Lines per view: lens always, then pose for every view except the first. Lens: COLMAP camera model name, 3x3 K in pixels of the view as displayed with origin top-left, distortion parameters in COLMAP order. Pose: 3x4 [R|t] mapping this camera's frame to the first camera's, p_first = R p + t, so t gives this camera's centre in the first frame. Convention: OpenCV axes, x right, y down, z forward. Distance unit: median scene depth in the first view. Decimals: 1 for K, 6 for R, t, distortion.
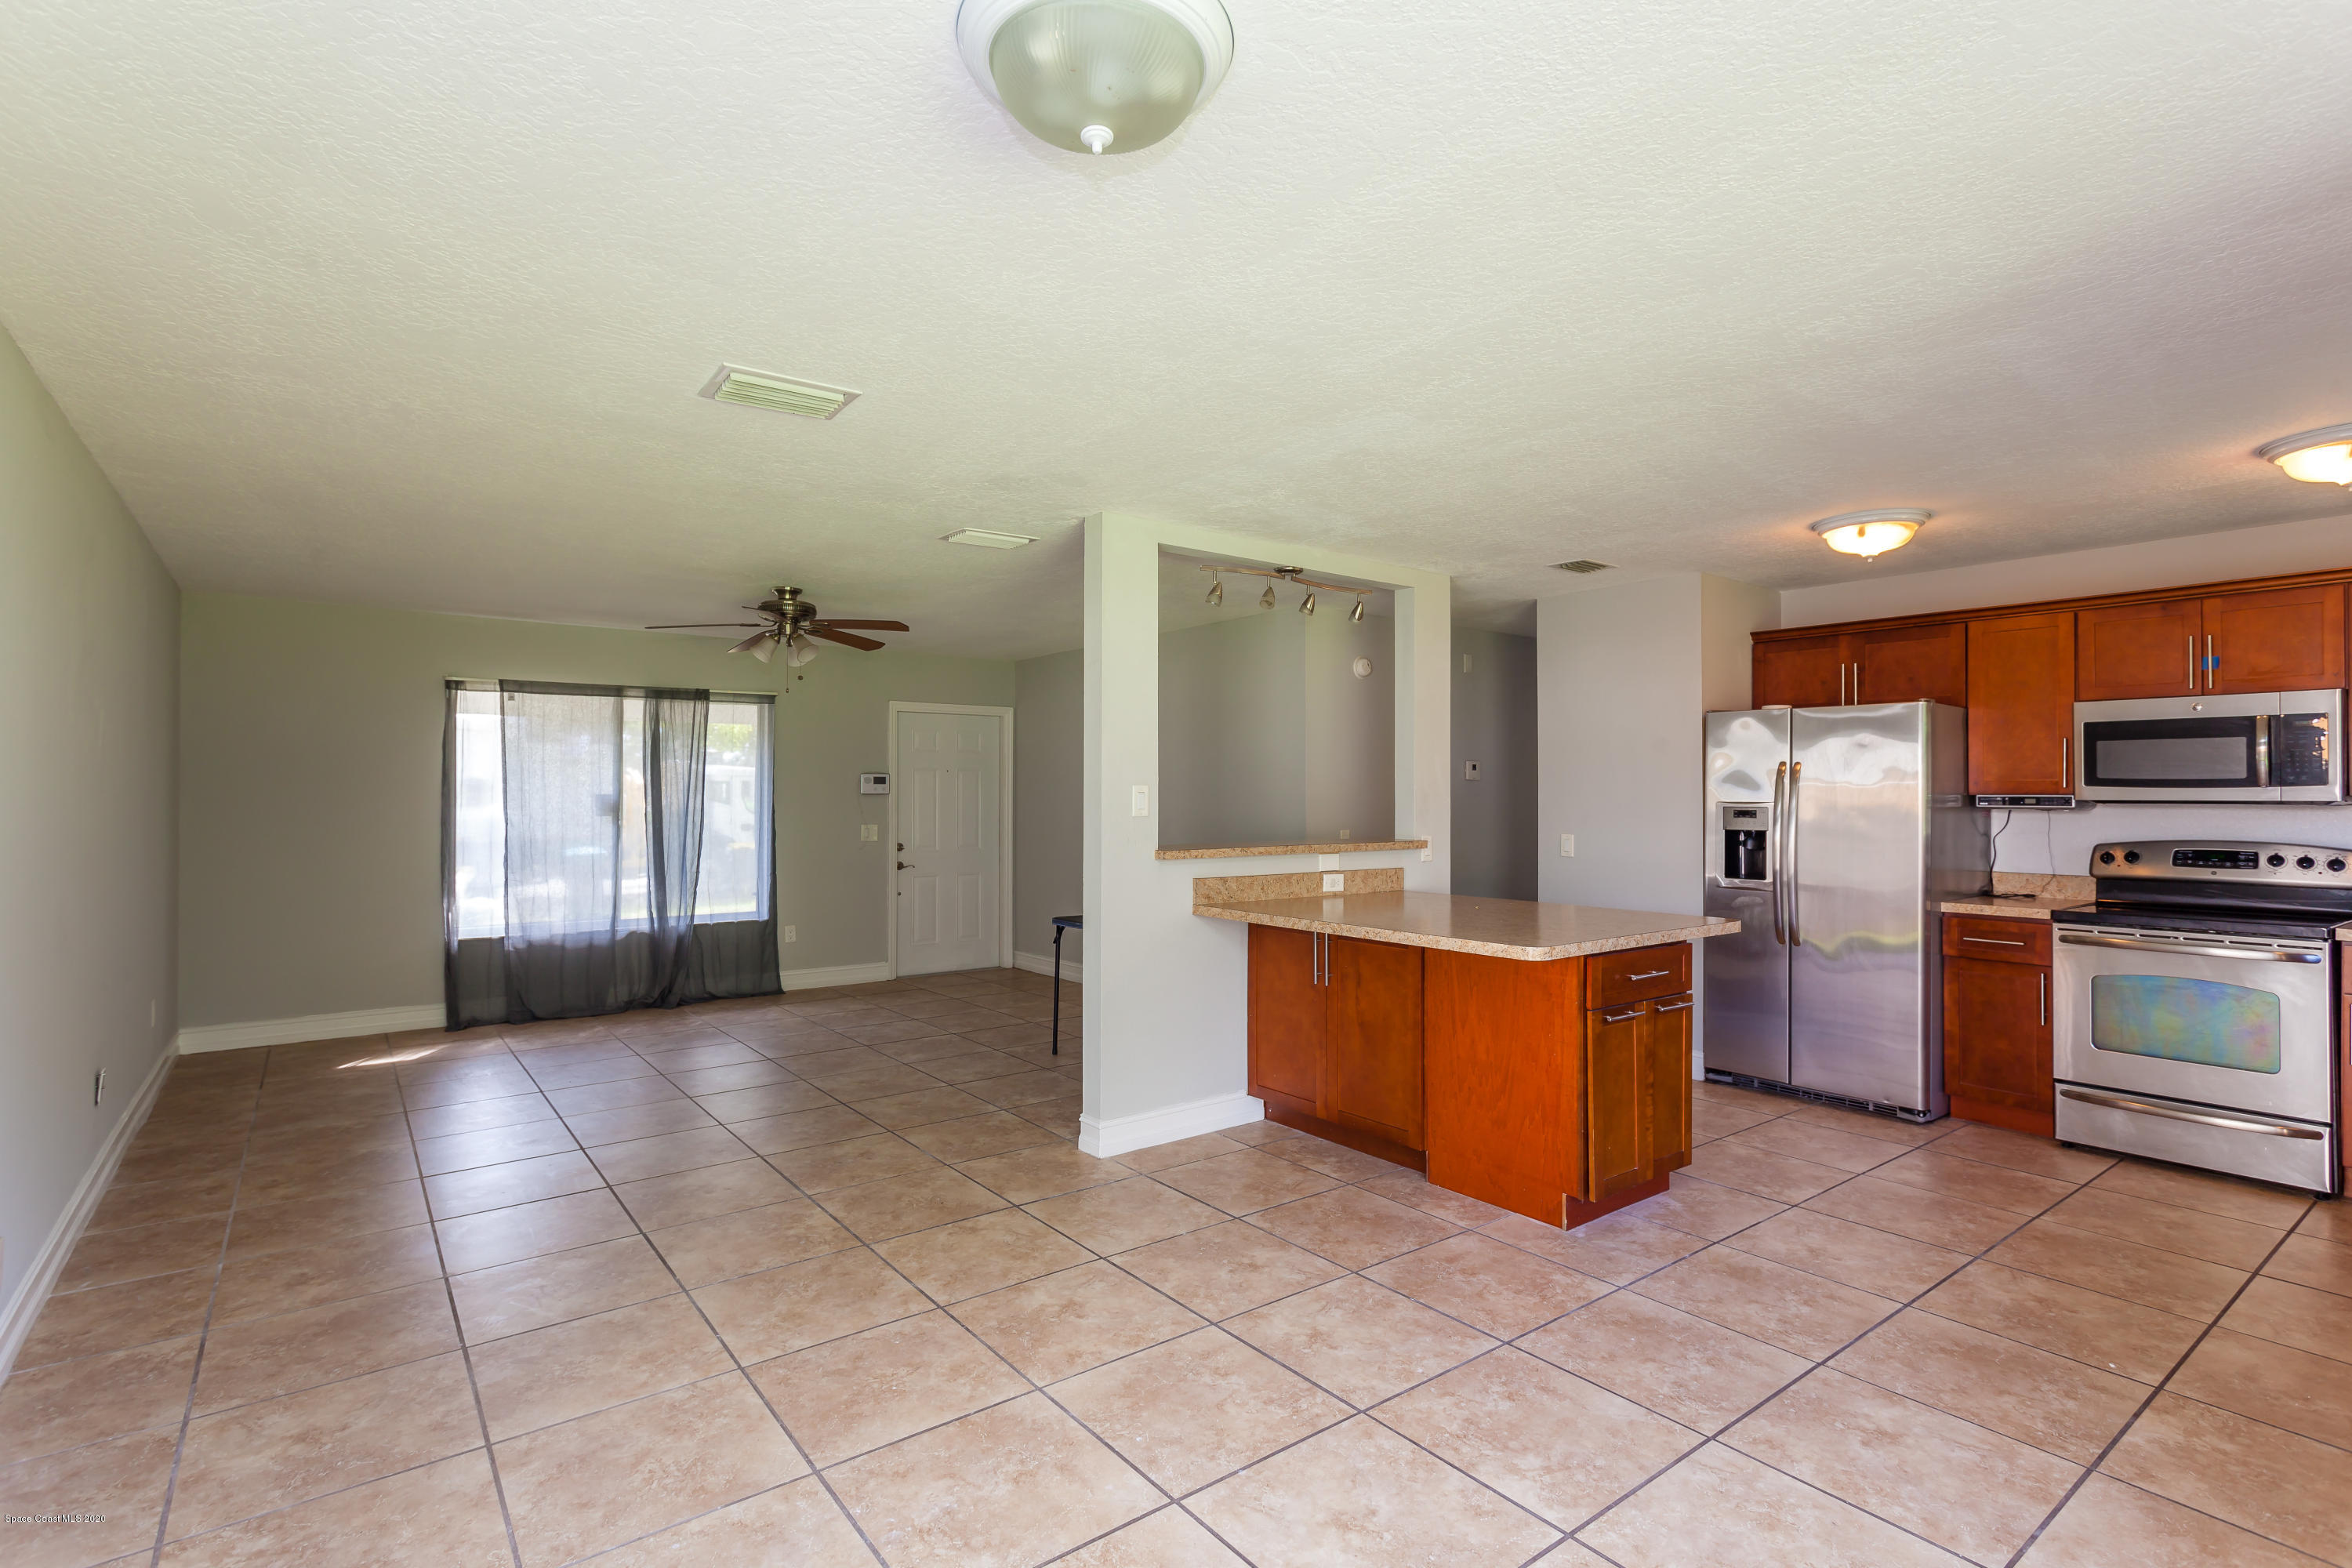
lens RADIAL K [[1140.5, 0, 1136.8], [0, 1140.5, 782.6], [0, 0, 1]] dist [0.002034, 0.000727]
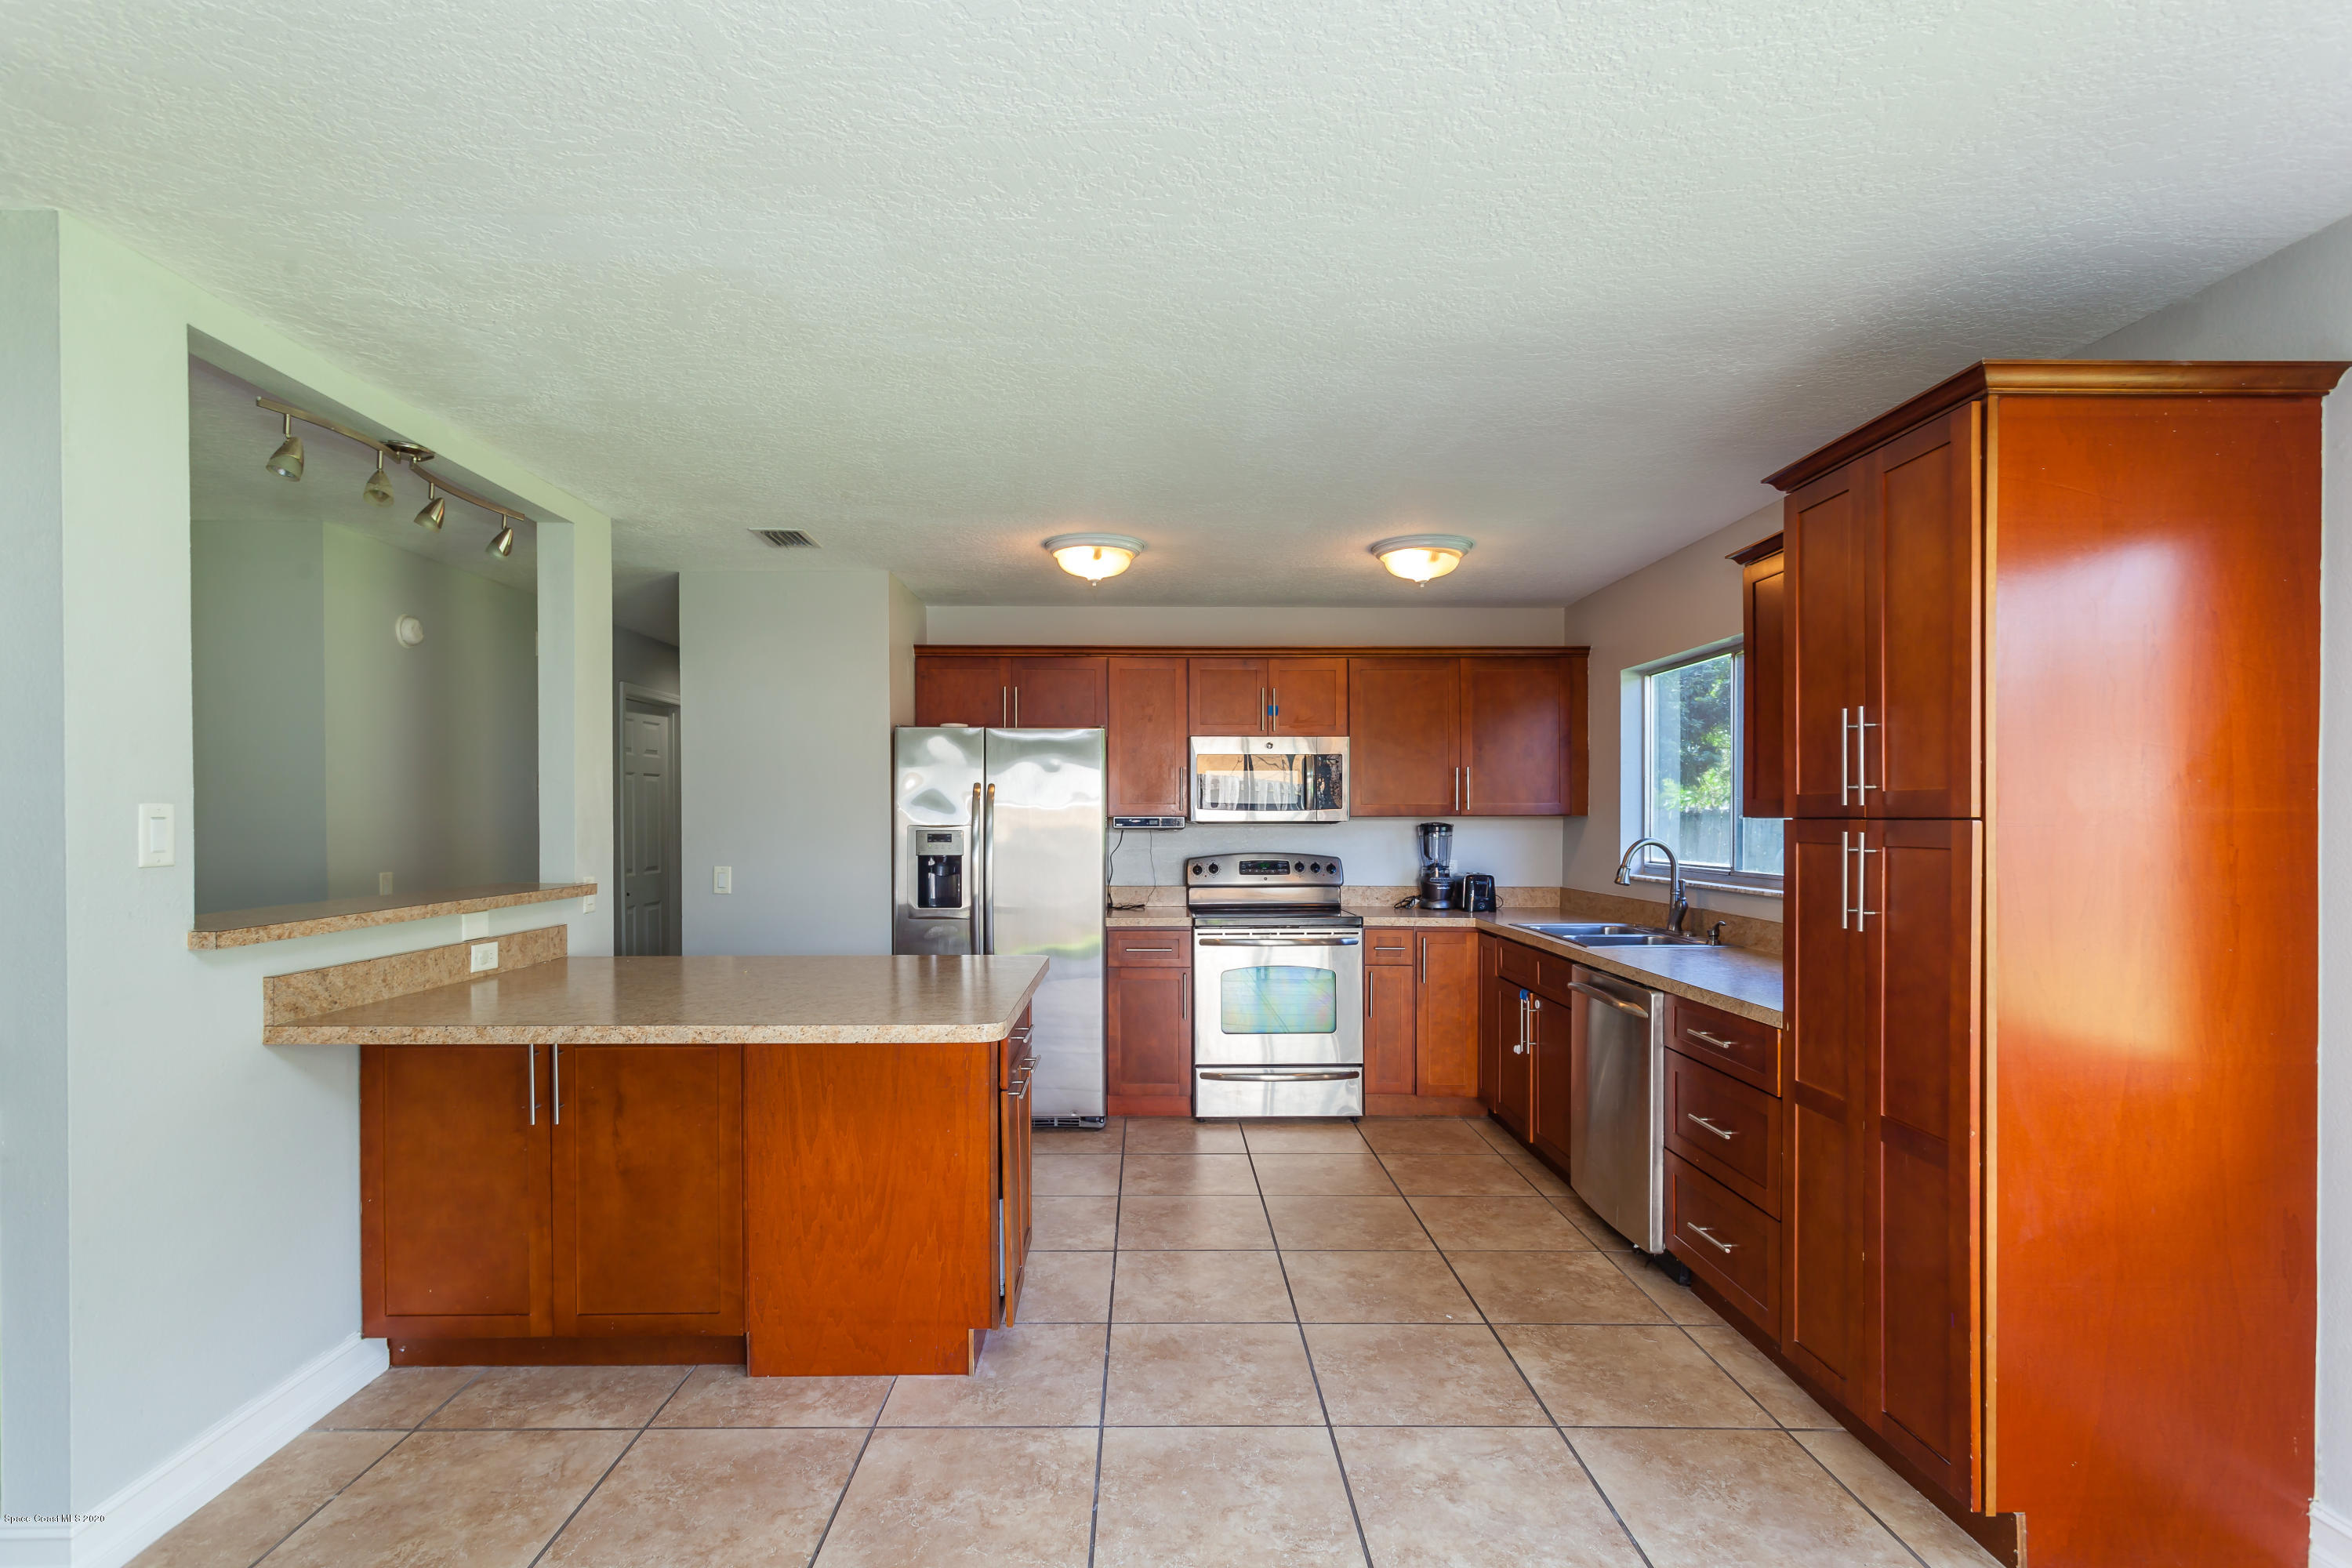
lens RADIAL K [[1154.3, 0, 1168.4], [0, 1154.3, 820.7], [0, 0, 1]] dist [0.001210, 0.000187]
pose [[0.576088, -0.005592, 0.817368, -0.151550], [-0.006715, 0.999910, 0.011573, 0.001174], [-0.817360, -0.012156, 0.575999, 0.344589]]
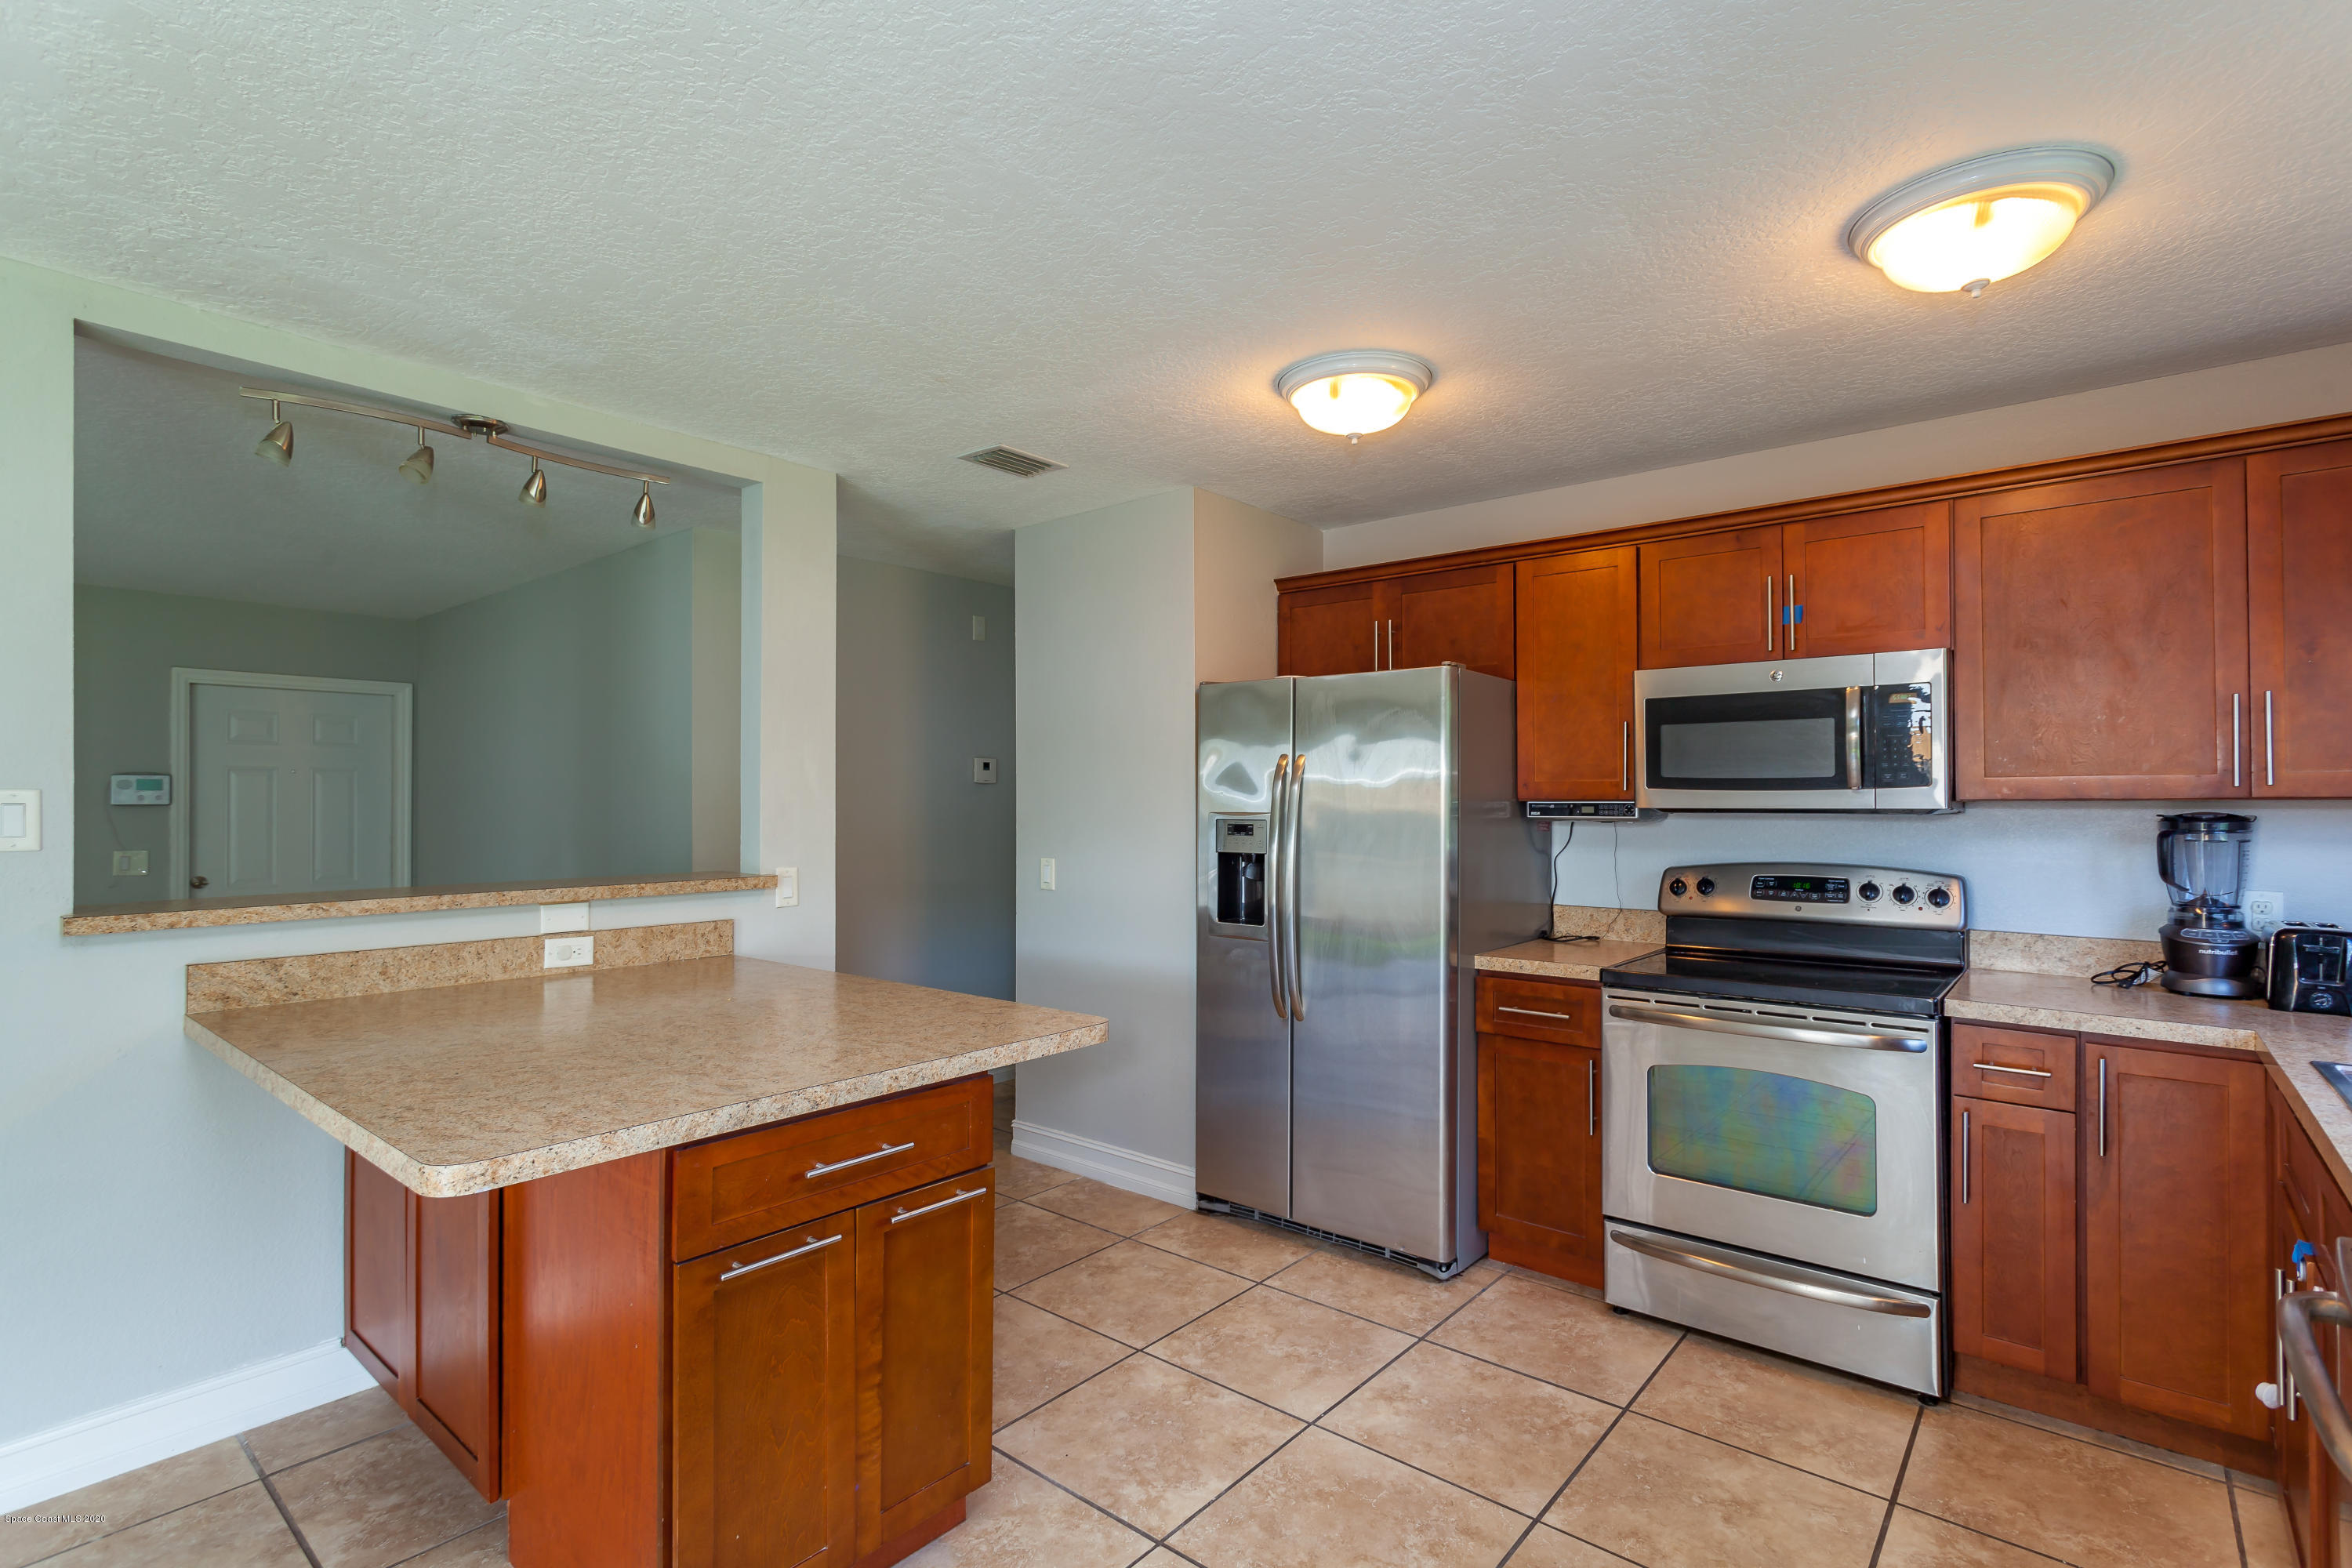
lens RADIAL K [[1135.4, 0, 1176.0], [0, 1135.4, 784.0], [0, 0, 1]] dist [0.000378, 0.000793]
pose [[0.971895, -0.000522, 0.235415, 0.378381], [0.001506, 0.999991, -0.003997, 0.002717], [-0.235411, 0.004239, 0.971887, 0.382258]]
